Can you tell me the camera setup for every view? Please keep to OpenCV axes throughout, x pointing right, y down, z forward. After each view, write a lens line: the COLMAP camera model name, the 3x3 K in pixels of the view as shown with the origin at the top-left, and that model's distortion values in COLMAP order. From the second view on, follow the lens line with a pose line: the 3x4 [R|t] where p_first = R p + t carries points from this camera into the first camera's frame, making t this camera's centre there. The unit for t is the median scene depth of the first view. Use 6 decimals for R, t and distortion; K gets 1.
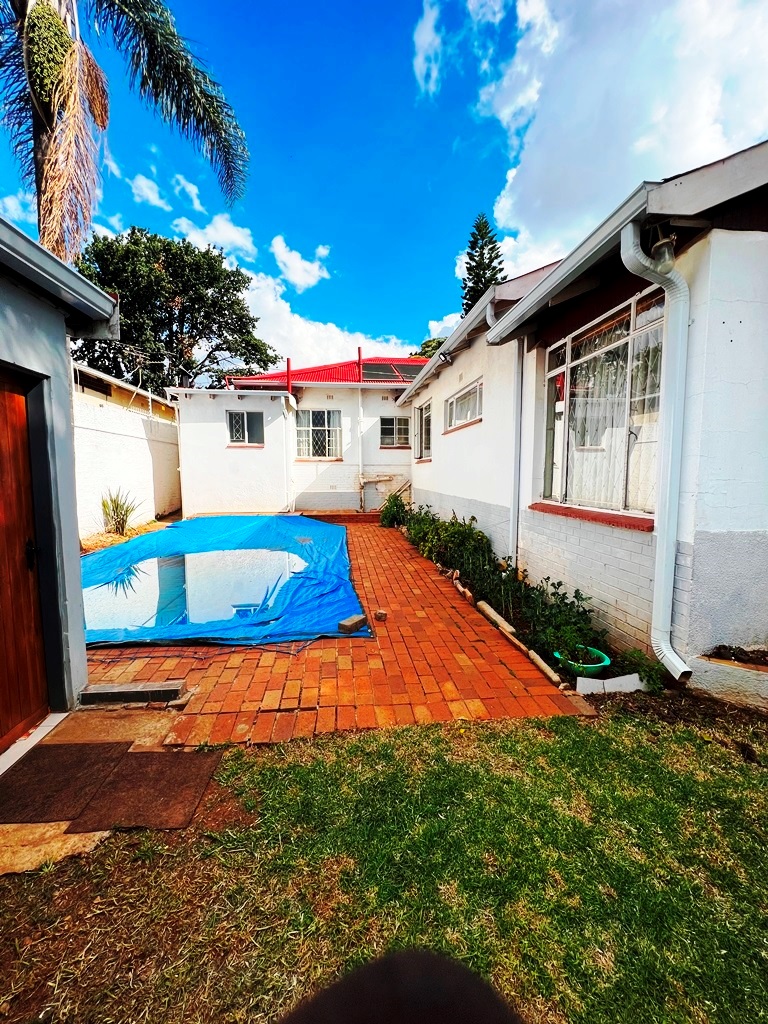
lens RADIAL K [[408.3, 0, 388.1], [0, 408.3, 510.6], [0, 0, 1]] dist [-0.003111, 0.001351]
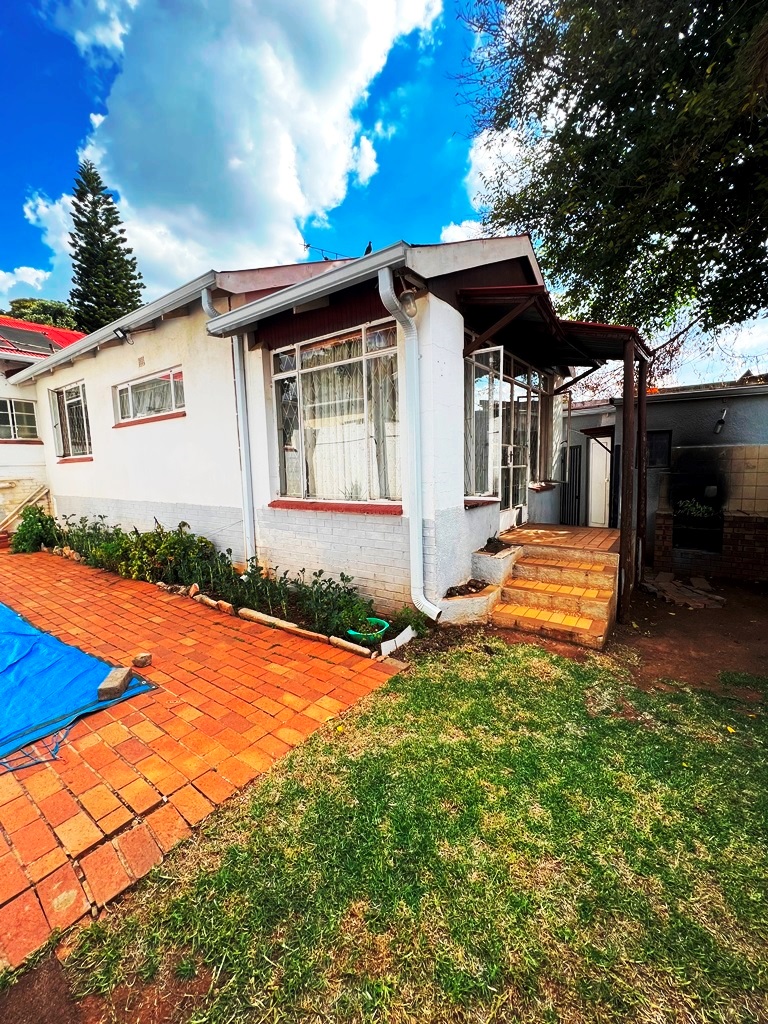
lens RADIAL K [[408.3, 0, 385.3], [0, 408.3, 510.4], [0, 0, 1]] dist [-0.003111, 0.001351]
pose [[0.676569, -0.098530, 0.729758, -0.298630], [0.094400, 0.994436, 0.046747, -0.024112], [-0.730304, 0.037261, 0.682105, 0.145137]]
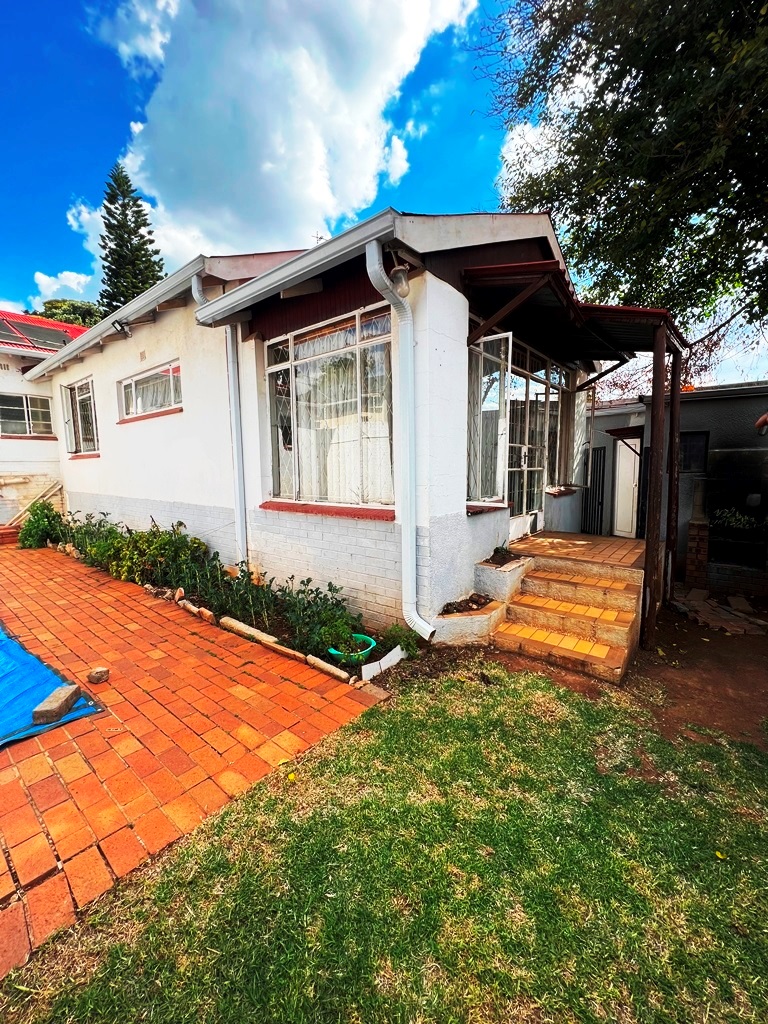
lens RADIAL K [[408.3, 0, 385.4], [0, 408.3, 510.6], [0, 0, 1]] dist [-0.003111, 0.001351]
pose [[0.718548, -0.084060, 0.690379, -0.152916], [0.077035, 0.996180, 0.041116, -0.023574], [-0.691198, 0.023639, 0.722279, 0.165186]]
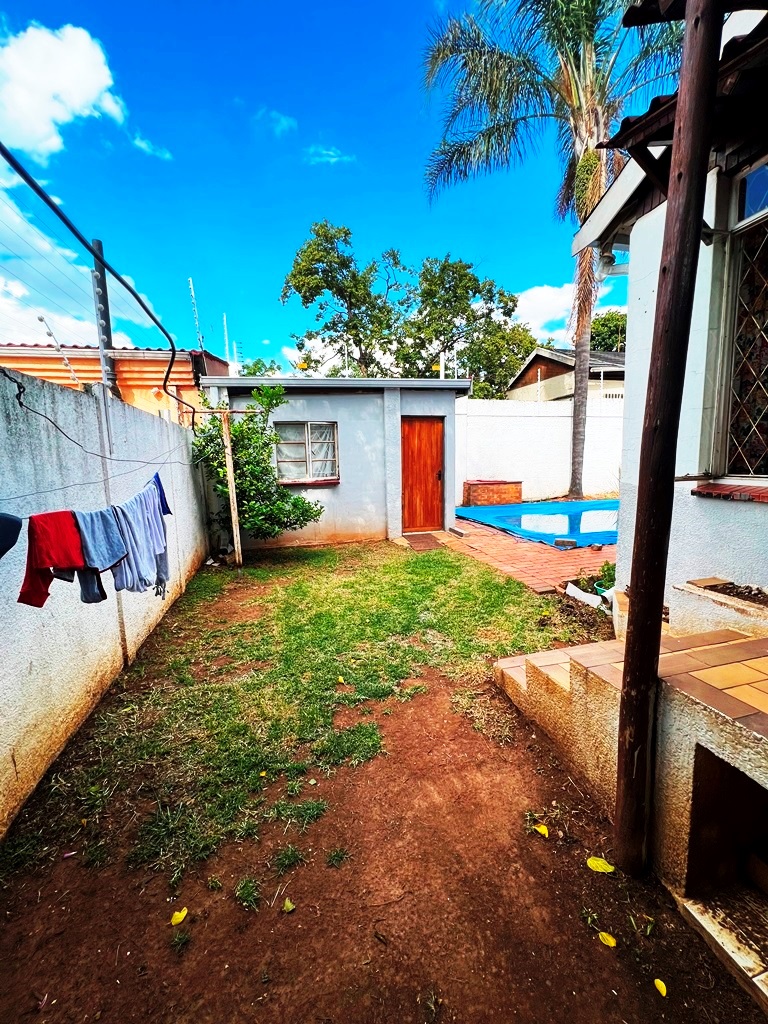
lens RADIAL K [[408.3, 0, 384.2], [0, 408.3, 511.7], [0, 0, 1]] dist [-0.003111, 0.001351]
pose [[0.121280, 0.123964, -0.984847, 1.492401], [-0.066977, 0.990932, 0.116482, 0.035342], [0.990356, 0.051835, 0.128483, 0.139855]]
